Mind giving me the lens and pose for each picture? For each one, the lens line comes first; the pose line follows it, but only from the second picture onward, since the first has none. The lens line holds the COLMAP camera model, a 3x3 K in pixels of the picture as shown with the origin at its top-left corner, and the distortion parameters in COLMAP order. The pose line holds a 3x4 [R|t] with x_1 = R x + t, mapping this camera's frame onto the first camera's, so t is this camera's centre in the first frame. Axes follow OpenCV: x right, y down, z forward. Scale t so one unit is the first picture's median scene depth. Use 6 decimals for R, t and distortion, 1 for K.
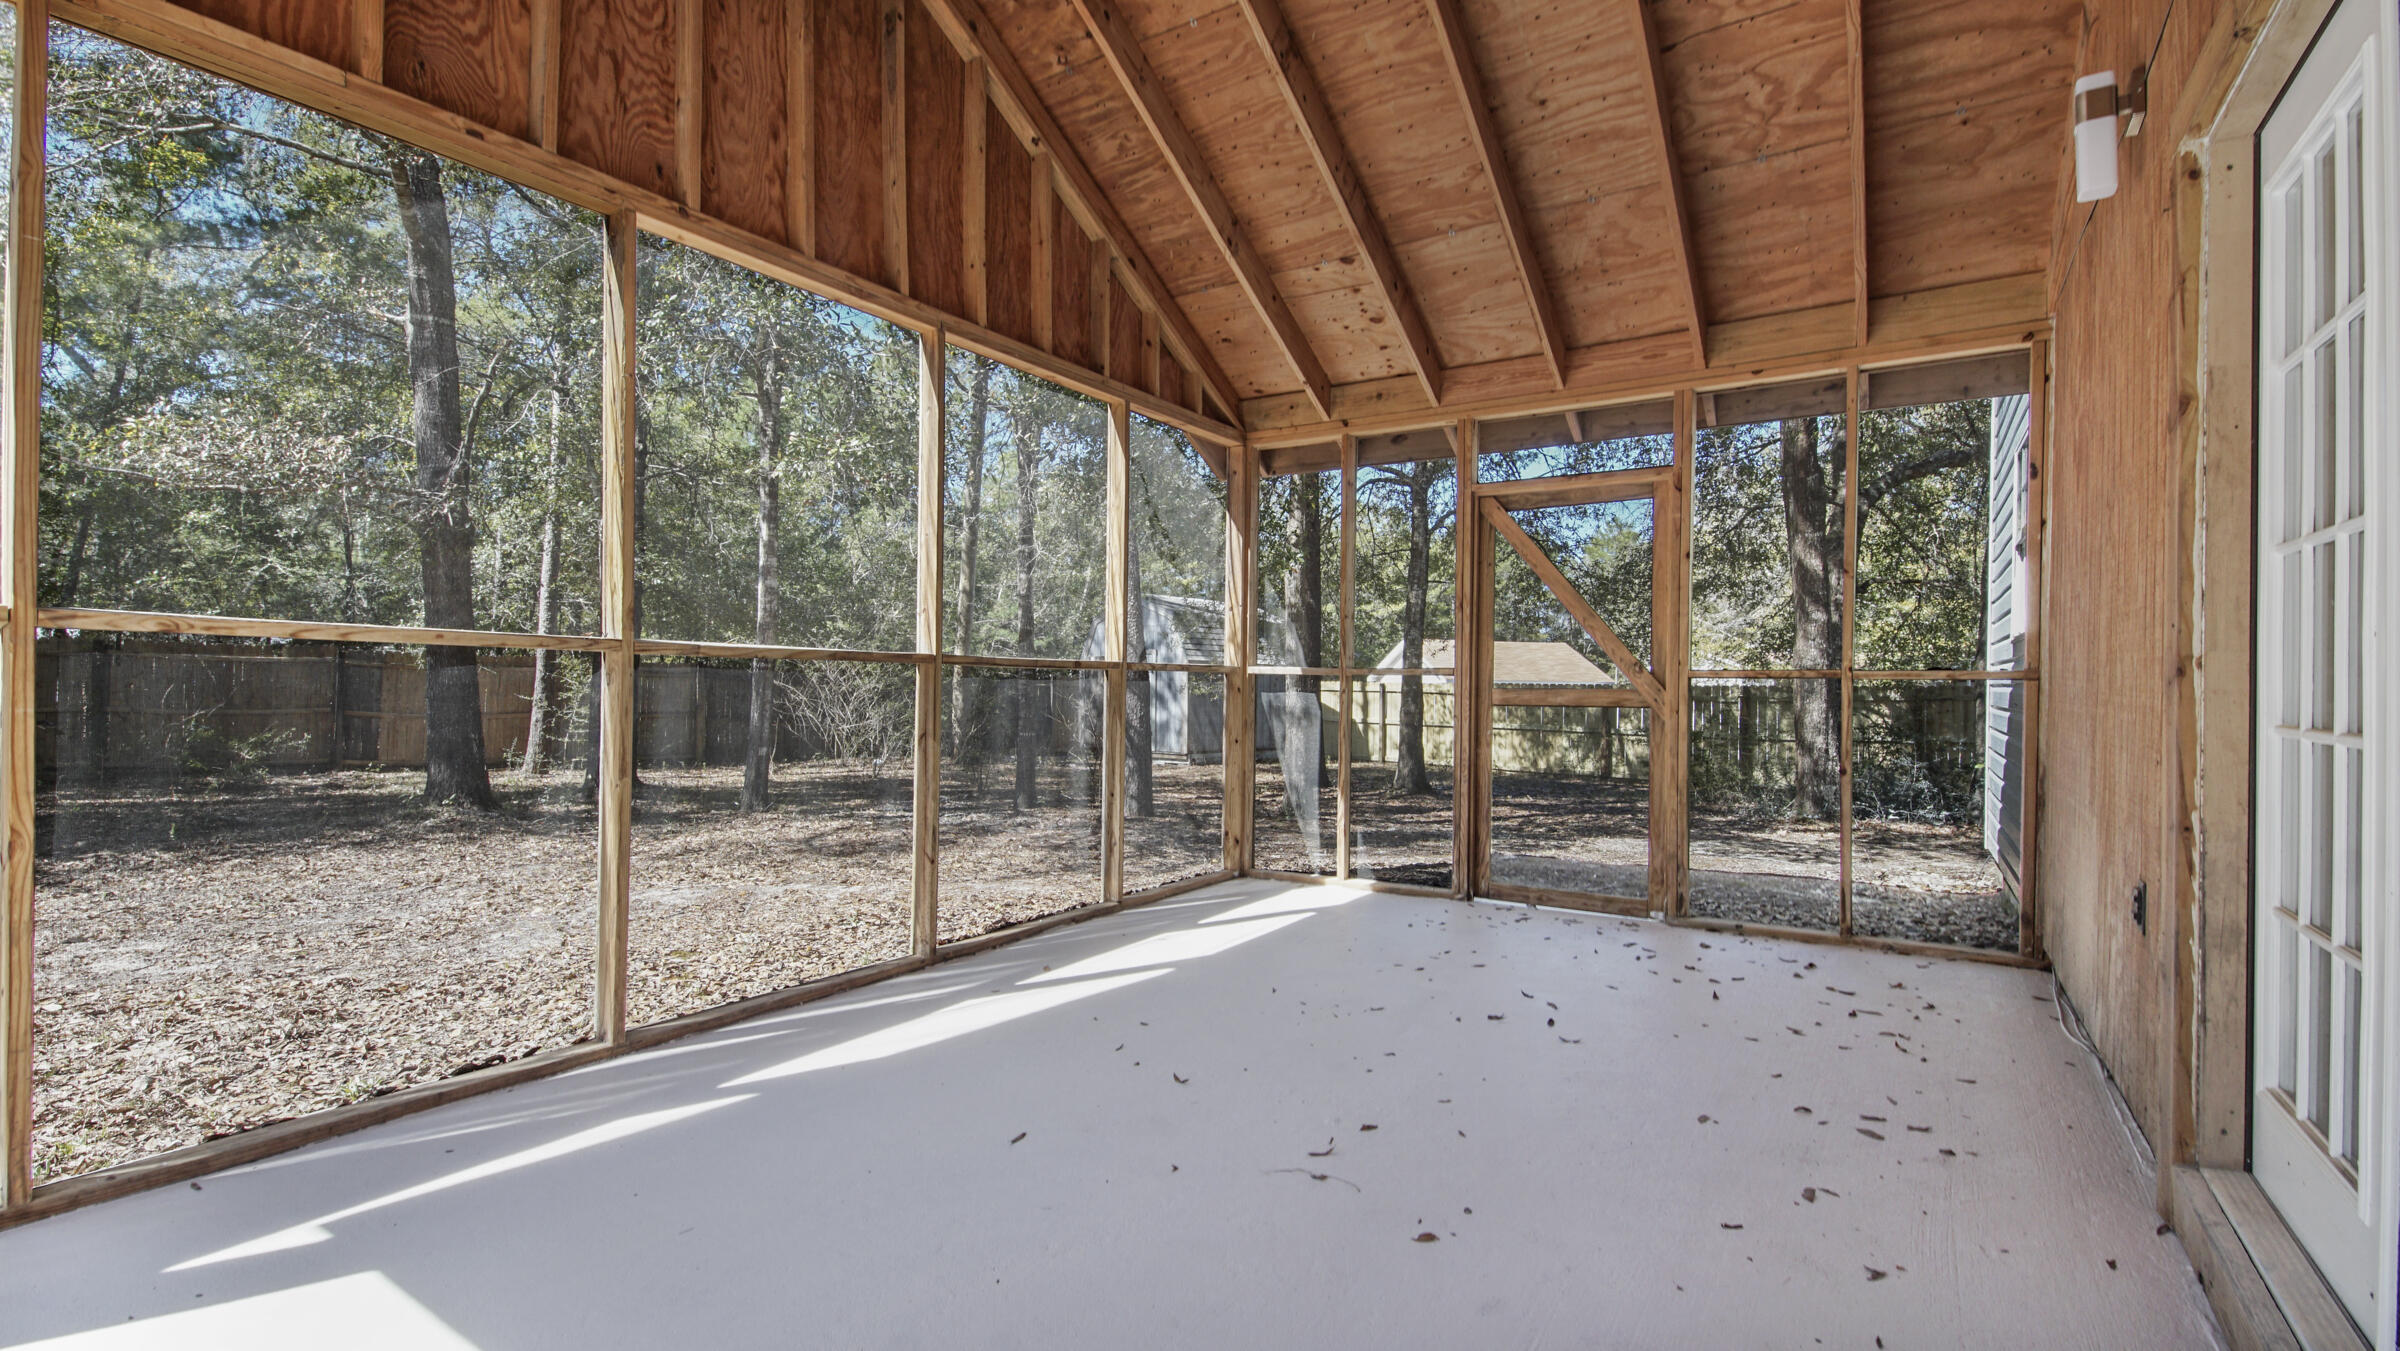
lens RADIAL K [[1050.7, 0, 1200.0], [0, 1050.7, 675.5], [0, 0, 1]] dist [0.034298, -0.020476]
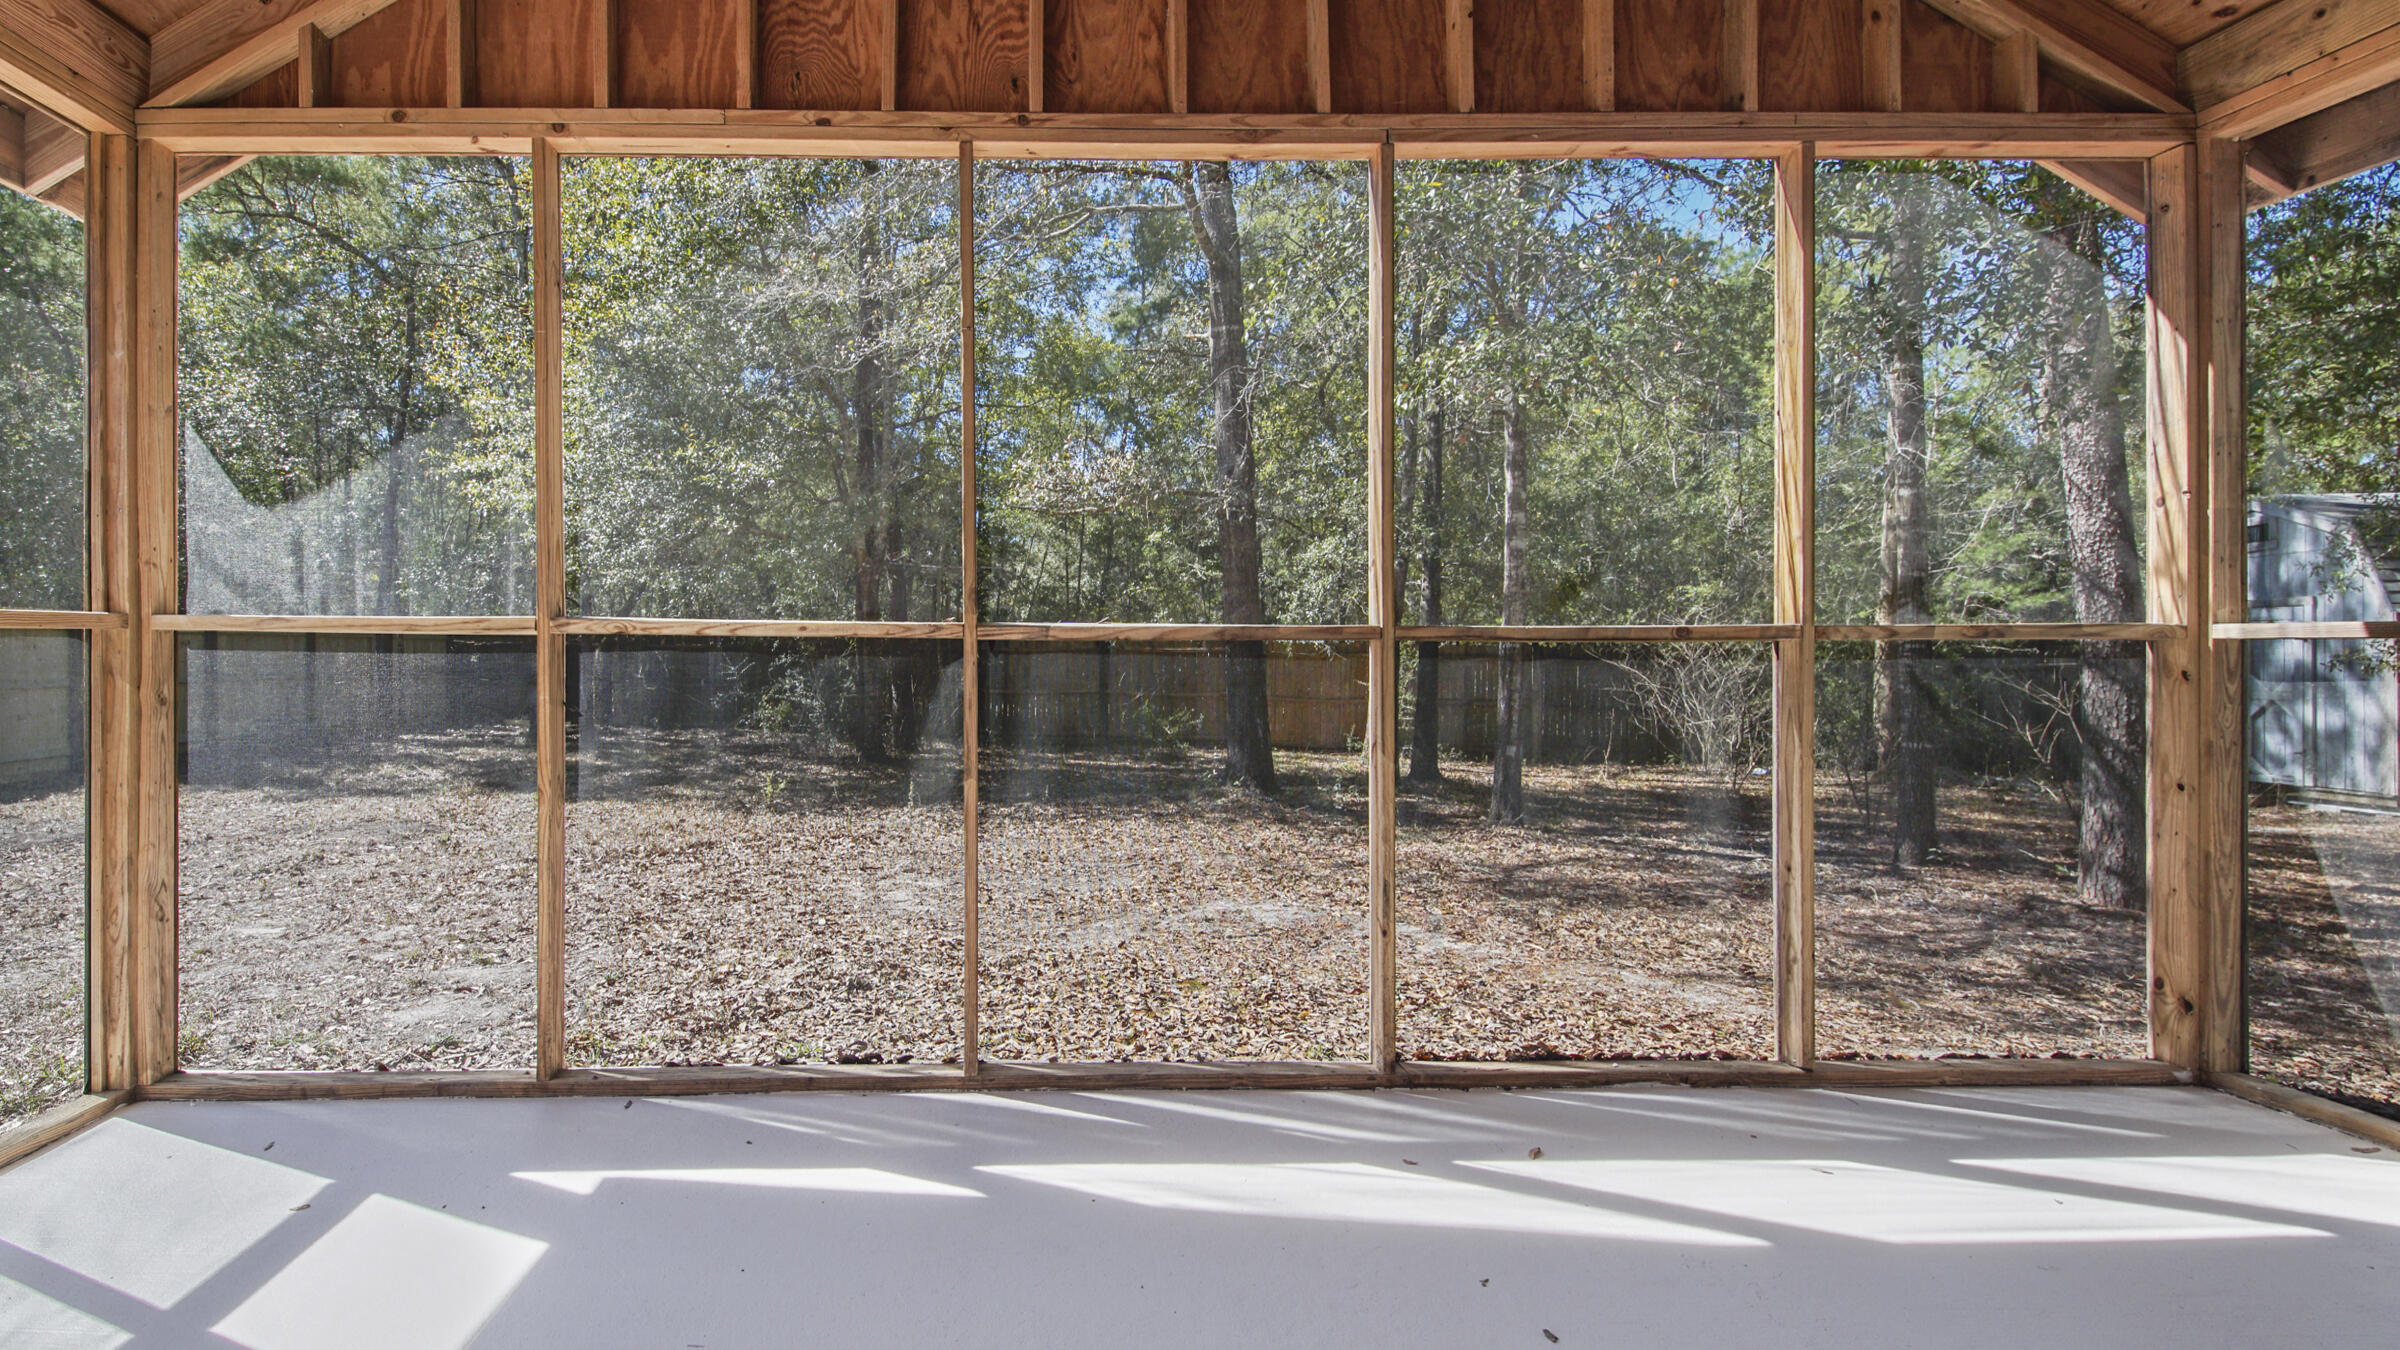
lens RADIAL K [[1128.9, 0, 1197.2], [0, 1128.9, 653.5], [0, 0, 1]] dist [0.045691, -0.027803]
pose [[0.567740, -0.017801, -0.823015, 0.204843], [0.015842, 0.999817, -0.010697, 0.002635], [0.823055, -0.006966, 0.567918, 0.358279]]
